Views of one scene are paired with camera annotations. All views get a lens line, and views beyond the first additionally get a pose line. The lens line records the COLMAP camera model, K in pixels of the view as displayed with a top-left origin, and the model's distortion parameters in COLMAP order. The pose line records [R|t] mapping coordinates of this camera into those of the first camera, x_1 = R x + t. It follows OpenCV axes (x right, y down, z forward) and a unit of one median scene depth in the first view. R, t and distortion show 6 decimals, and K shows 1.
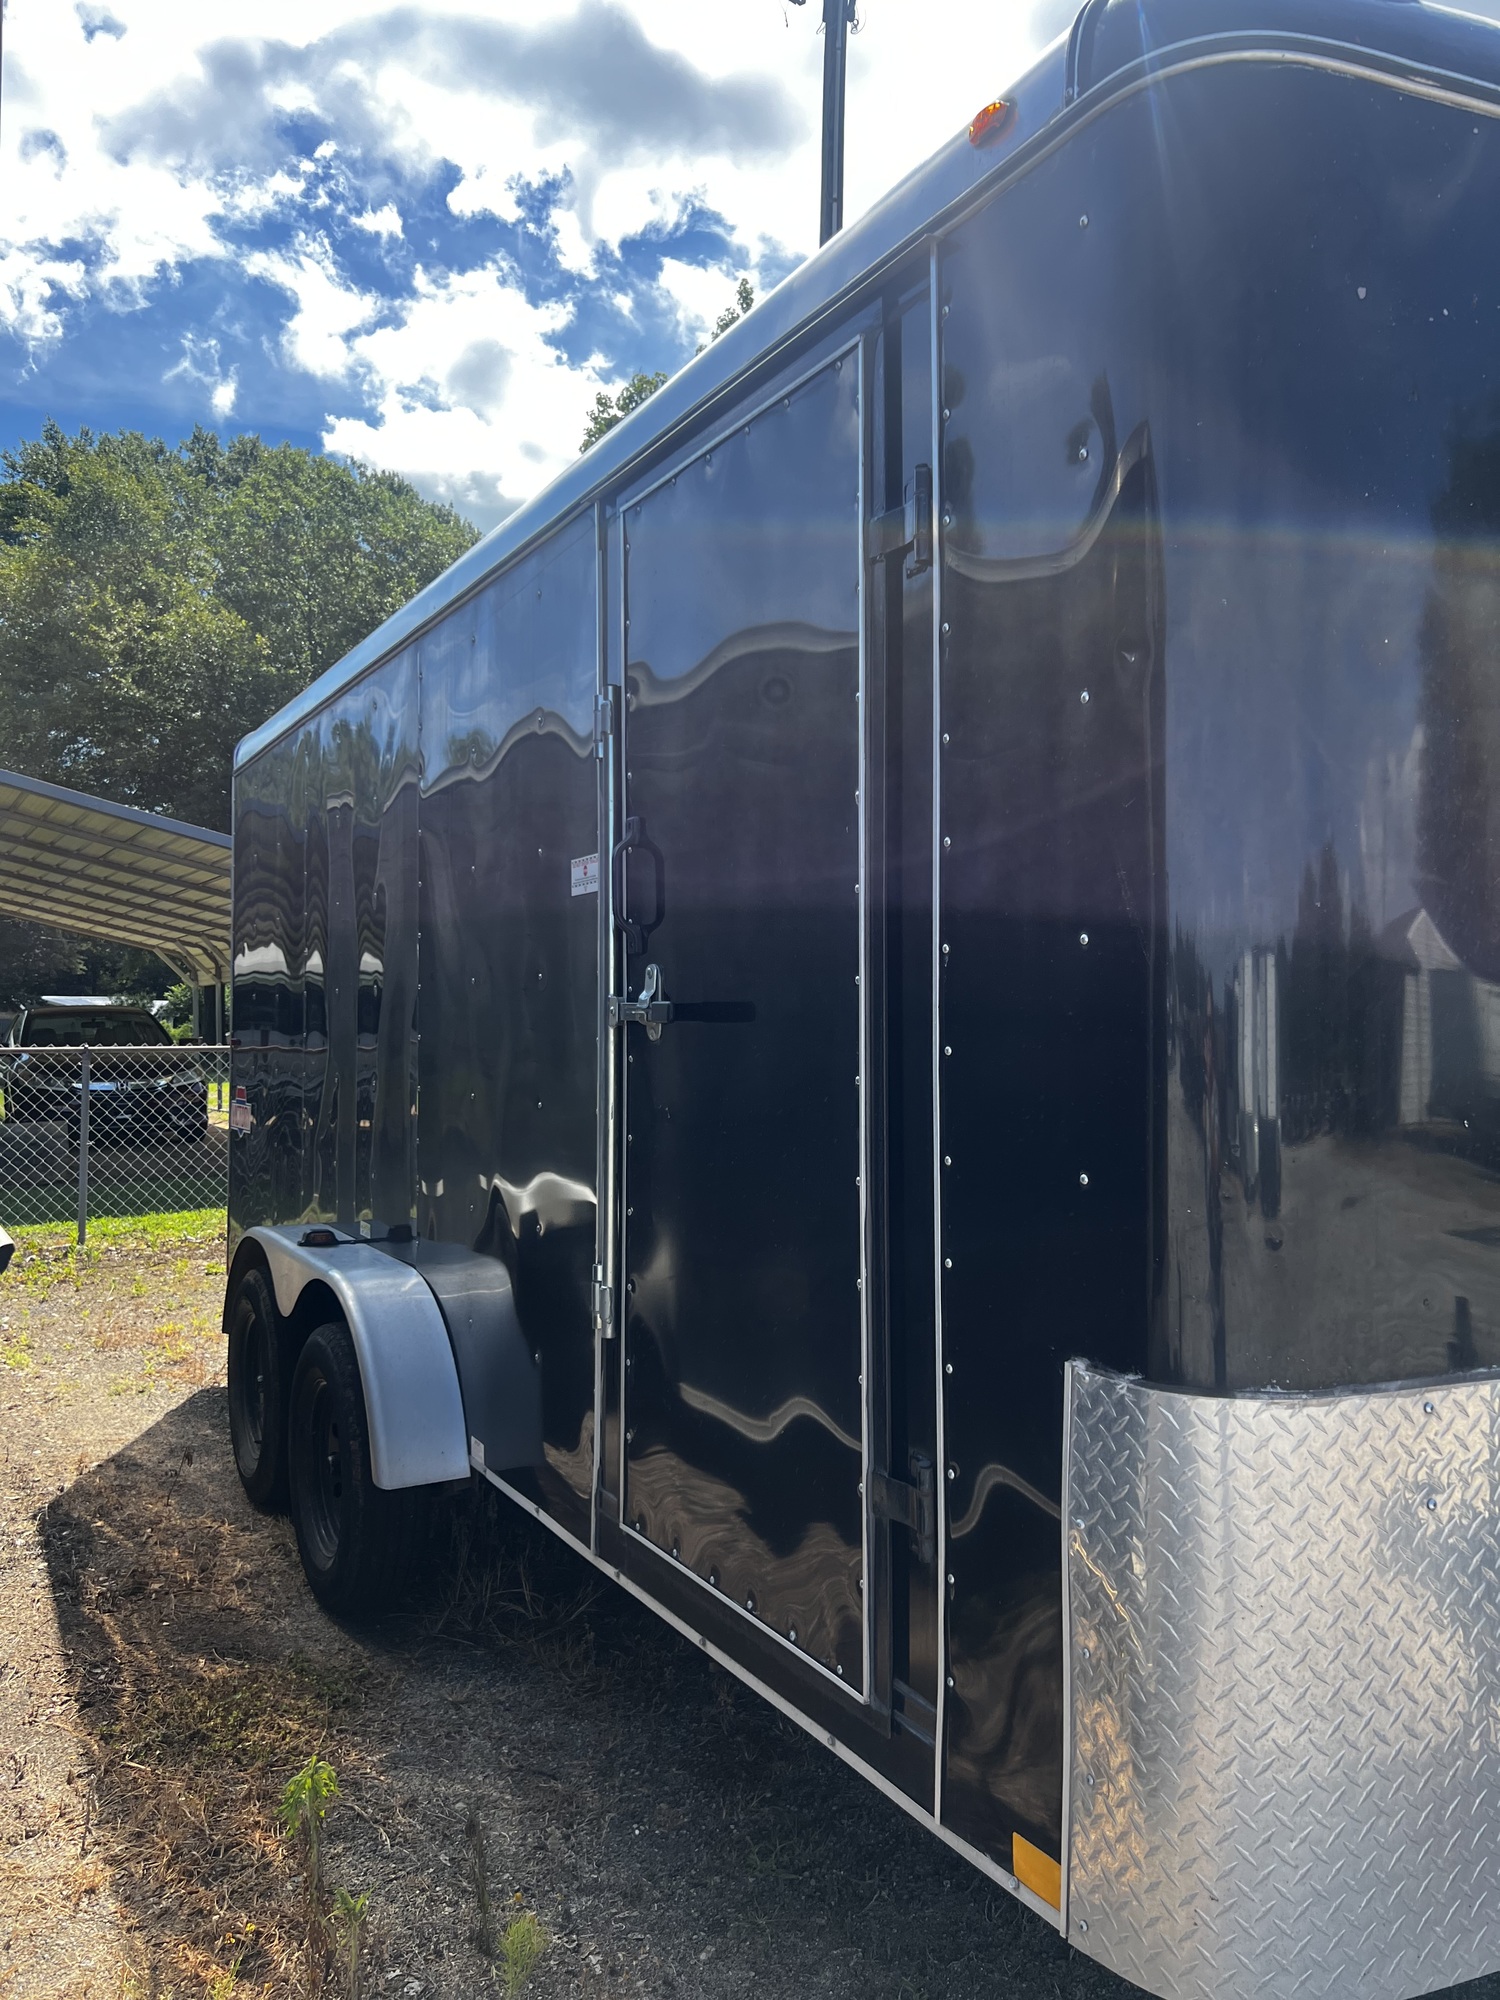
lens RADIAL K [[1324.8, 0, 750.0], [0, 1324.8, 1000.0], [0, 0, 1]] dist [0.001523, 0.002599]
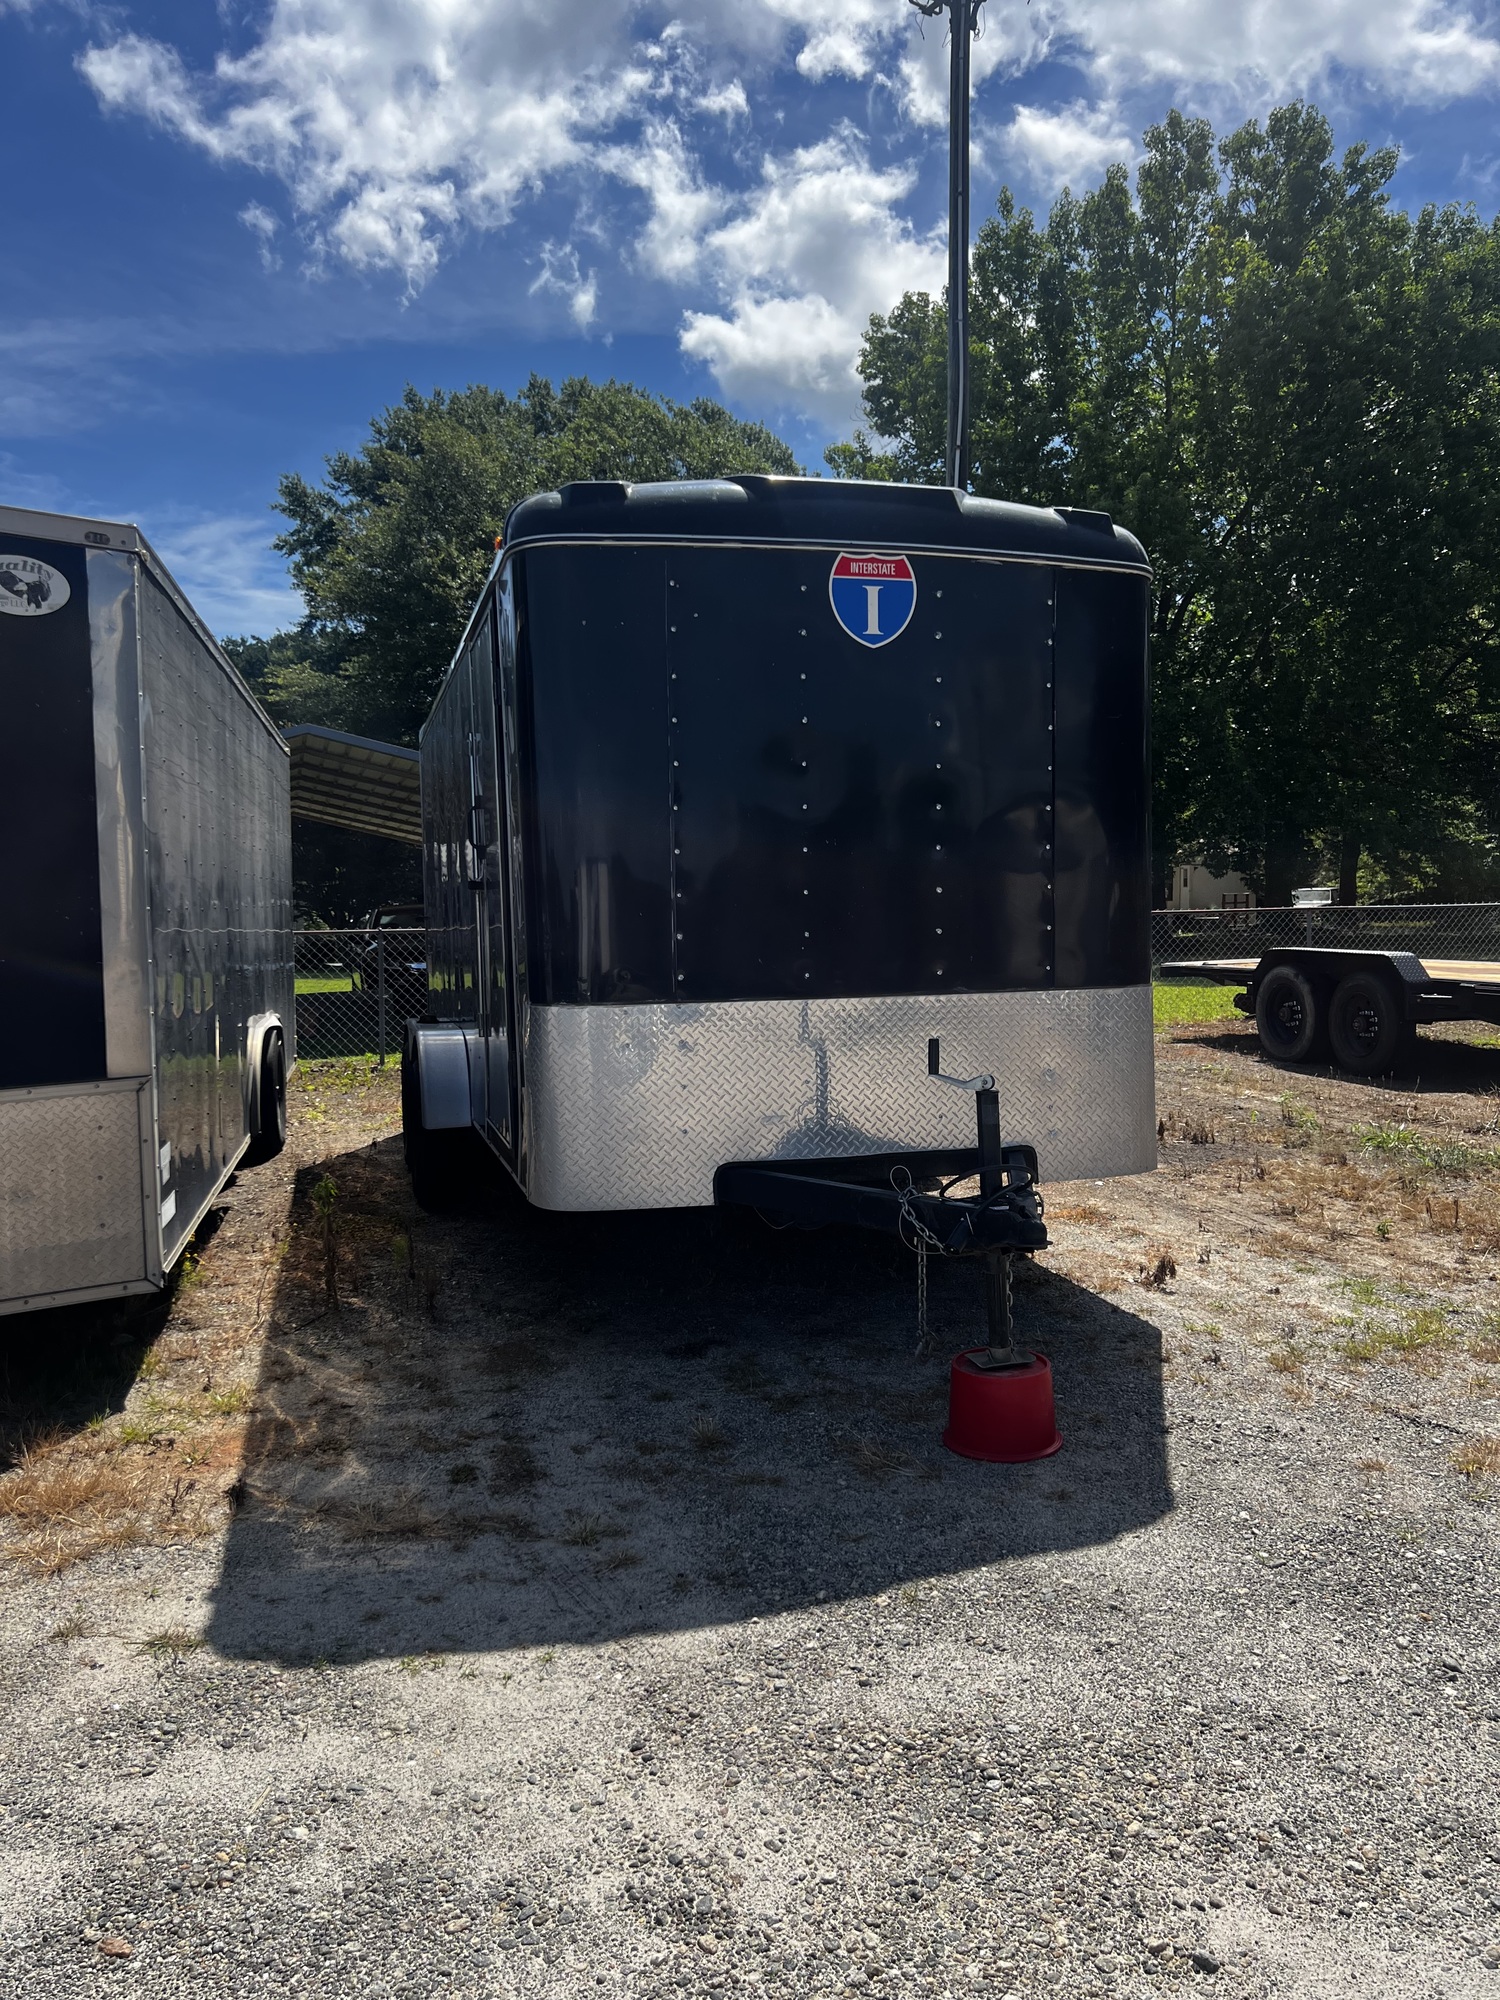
lens RADIAL K [[1505.9, 0, 750.0], [0, 1505.9, 1000.0], [0, 0, 1]] dist [-0.005319, 0.105362]
pose [[0.956083, 0.011910, -0.292855, 0.071064], [0.004526, 0.998455, 0.055384, 0.005128], [0.293062, -0.054277, 0.954552, -0.088749]]
